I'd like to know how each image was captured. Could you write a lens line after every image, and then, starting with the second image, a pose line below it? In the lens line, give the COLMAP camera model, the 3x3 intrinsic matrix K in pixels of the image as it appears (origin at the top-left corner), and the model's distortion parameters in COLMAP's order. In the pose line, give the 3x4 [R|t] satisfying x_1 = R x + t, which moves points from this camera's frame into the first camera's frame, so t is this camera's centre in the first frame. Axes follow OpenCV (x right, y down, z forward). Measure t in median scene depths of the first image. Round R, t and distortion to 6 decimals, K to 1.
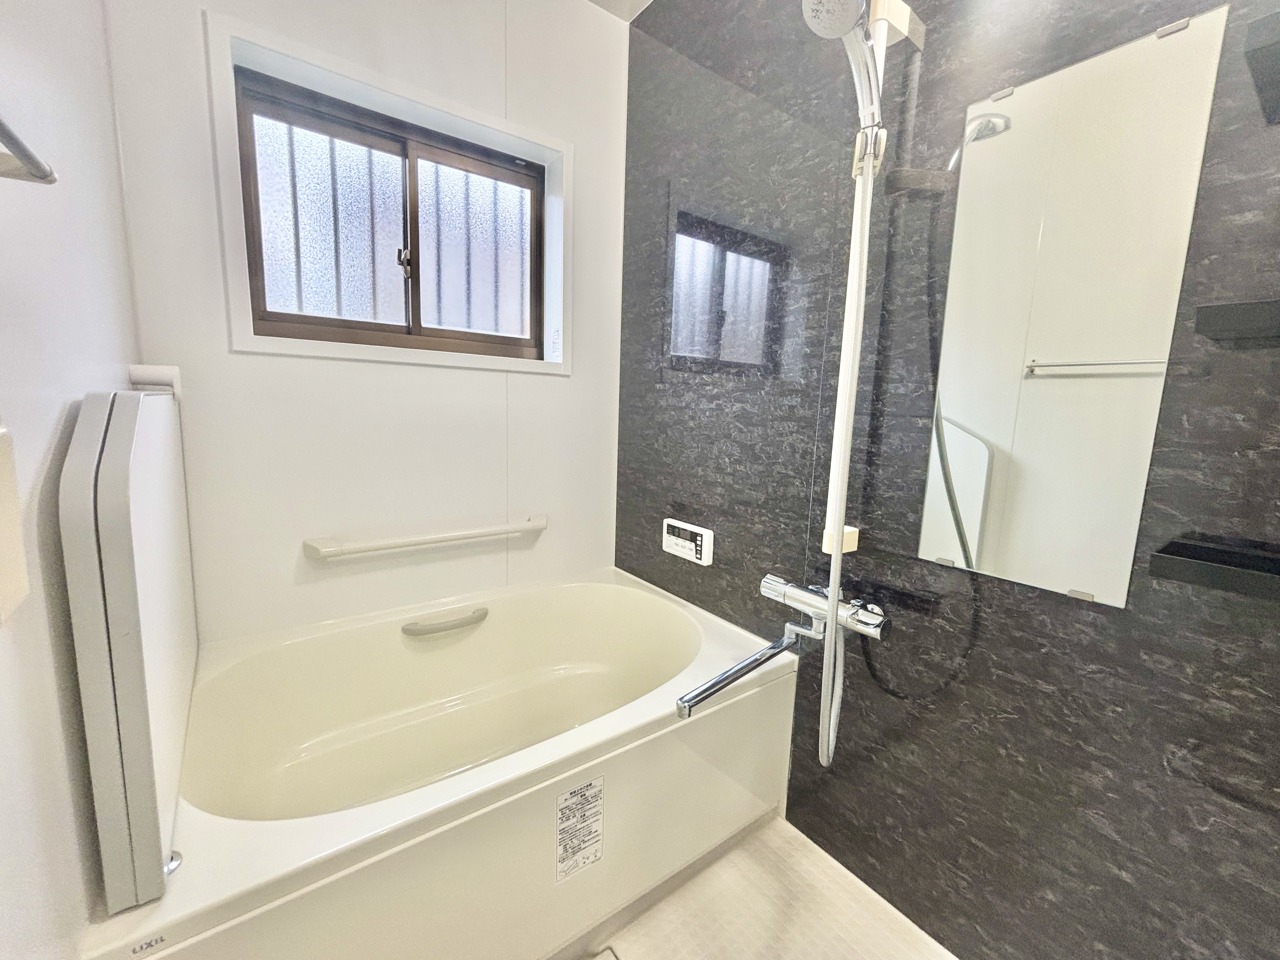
lens RADIAL K [[519.0, 0, 634.9], [0, 519.0, 475.2], [0, 0, 1]] dist [-0.002431, 0.001365]
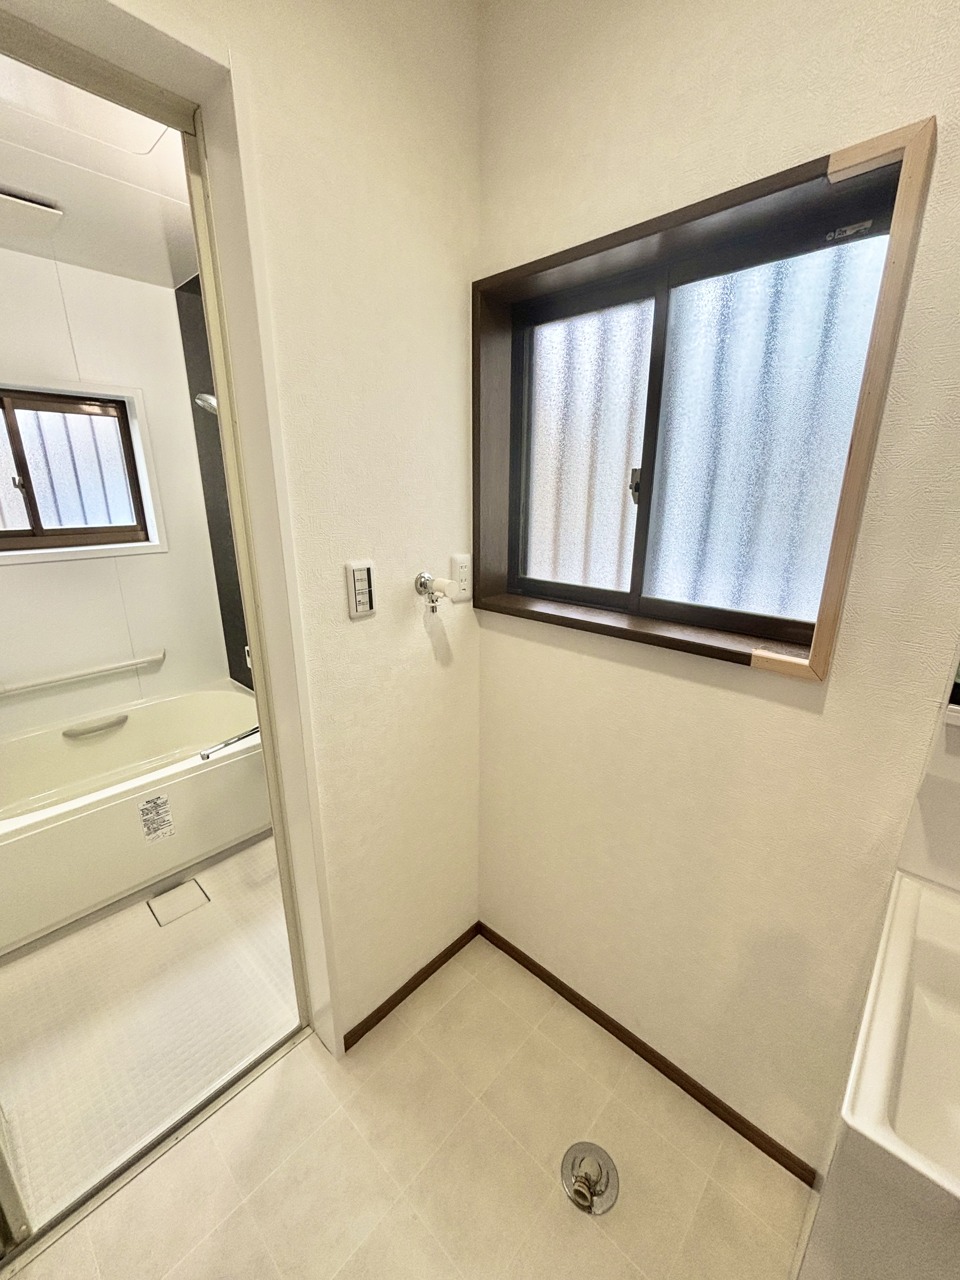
lens RADIAL K [[519.0, 0, 481.3], [0, 519.0, 637.8], [0, 0, 1]] dist [-0.002431, 0.001365]
pose [[0.984889, -0.084918, 0.150941, 0.538331], [0.062195, 0.986825, 0.149360, -0.131231], [-0.161635, -0.137715, 0.977194, -0.633890]]
